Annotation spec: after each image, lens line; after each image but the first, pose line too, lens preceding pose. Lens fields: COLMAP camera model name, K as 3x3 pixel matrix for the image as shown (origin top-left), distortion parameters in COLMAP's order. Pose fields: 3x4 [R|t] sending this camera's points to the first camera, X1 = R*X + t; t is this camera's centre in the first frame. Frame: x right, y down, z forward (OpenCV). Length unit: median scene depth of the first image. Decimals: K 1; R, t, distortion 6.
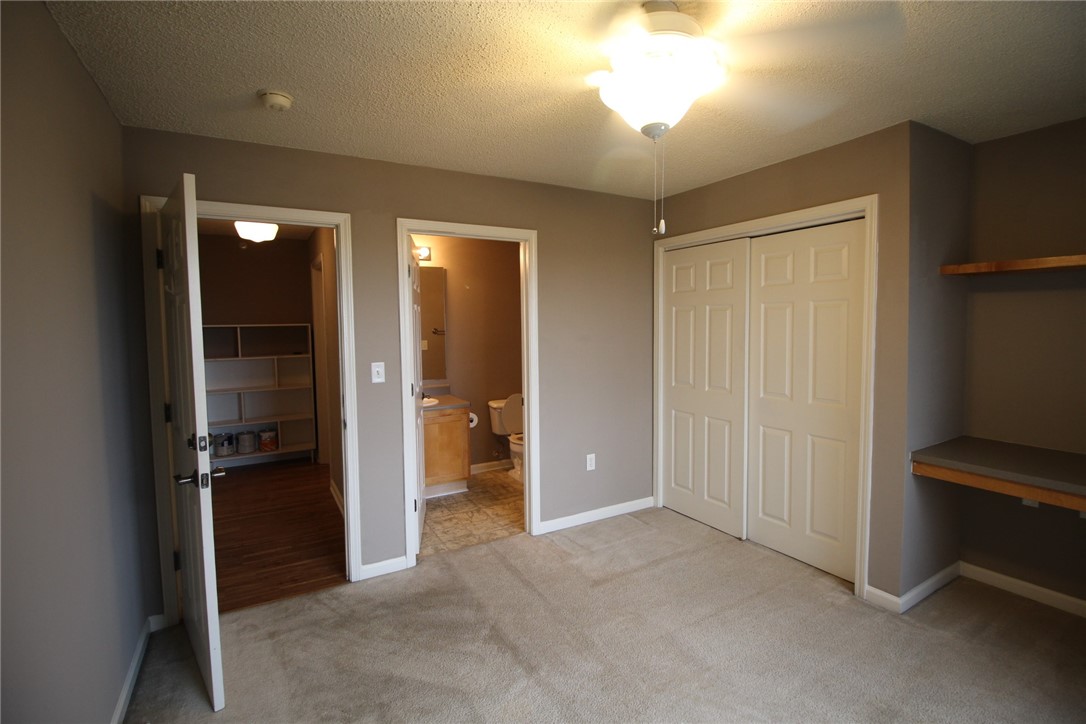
lens RADIAL K [[516.1, 0, 539.6], [0, 516.1, 351.5], [0, 0, 1]] dist [0.080983, -0.039507]
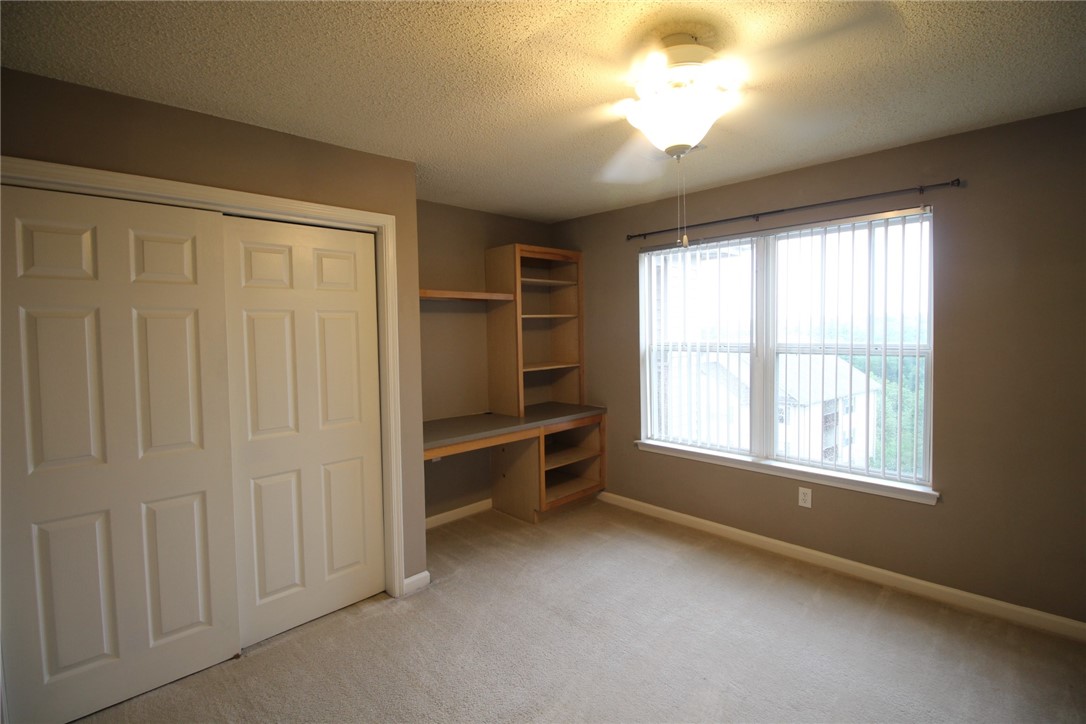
lens RADIAL K [[516.1, 0, 539.6], [0, 516.1, 351.5], [0, 0, 1]] dist [0.080983, -0.039507]
pose [[-0.224020, -0.035428, 0.973940, -0.371947], [0.071766, 0.996026, 0.052738, -0.043910], [-0.971939, 0.081710, -0.220587, 0.759625]]
